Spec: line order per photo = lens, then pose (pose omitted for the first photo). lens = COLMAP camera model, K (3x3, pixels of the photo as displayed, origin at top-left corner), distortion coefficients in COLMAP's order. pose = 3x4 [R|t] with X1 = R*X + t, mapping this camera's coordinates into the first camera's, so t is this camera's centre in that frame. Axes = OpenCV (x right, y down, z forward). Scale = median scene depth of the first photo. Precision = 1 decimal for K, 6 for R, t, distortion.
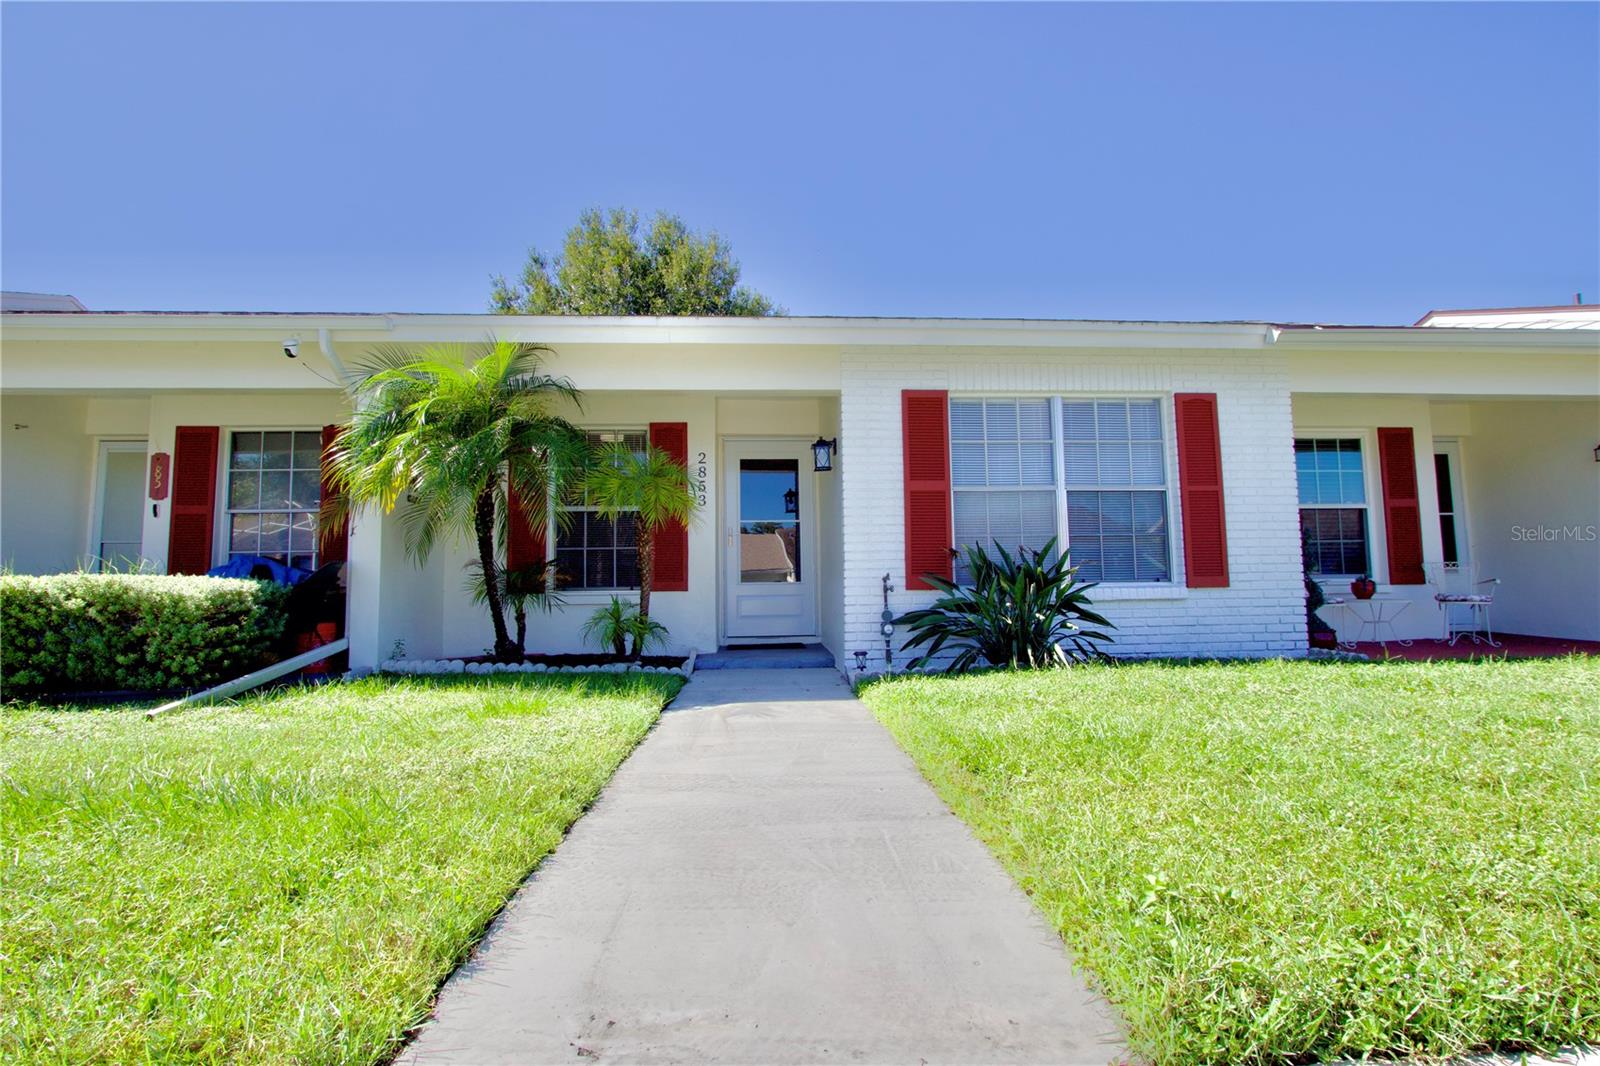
lens RADIAL K [[802.2, 0, 798.2], [0, 802.2, 525.9], [0, 0, 1]] dist [-0.010455, 0.000328]
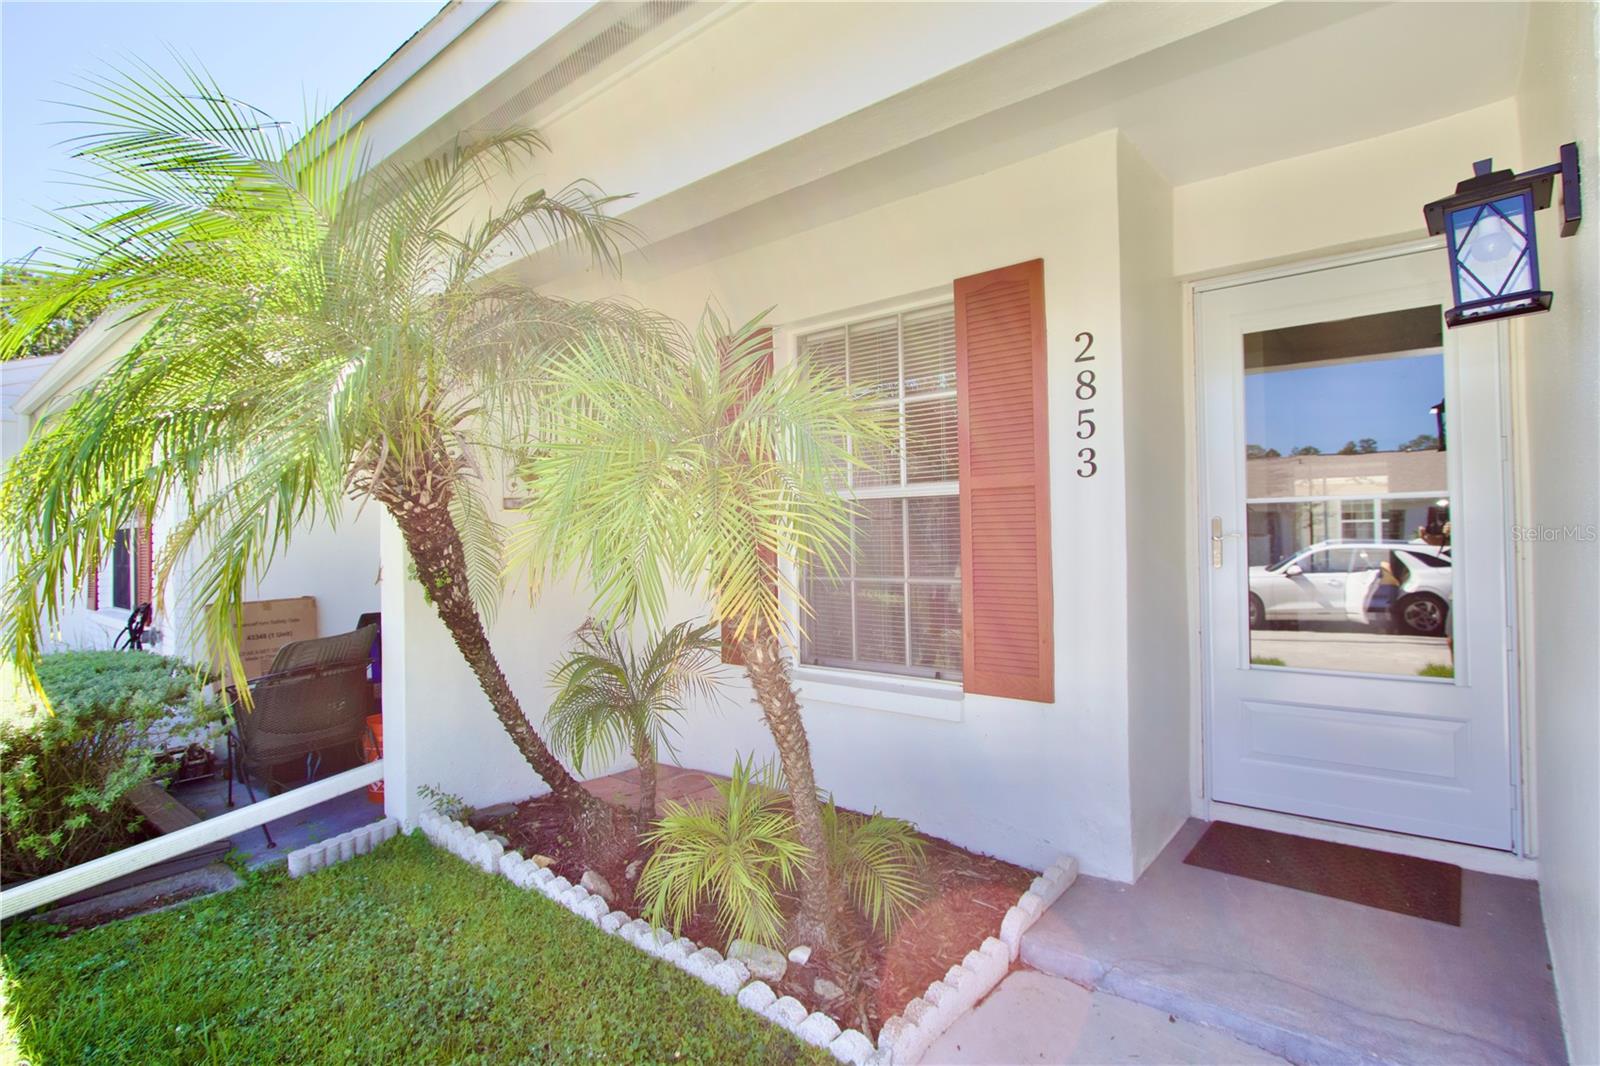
lens RADIAL K [[802.2, 0, 798.2], [0, 802.2, 525.9], [0, 0, 1]] dist [-0.010455, 0.000328]
pose [[0.725217, -0.003852, -0.688510, 0.037950], [0.066051, 0.995762, 0.064001, -0.035539], [0.685345, -0.091892, 0.722398, 0.643770]]
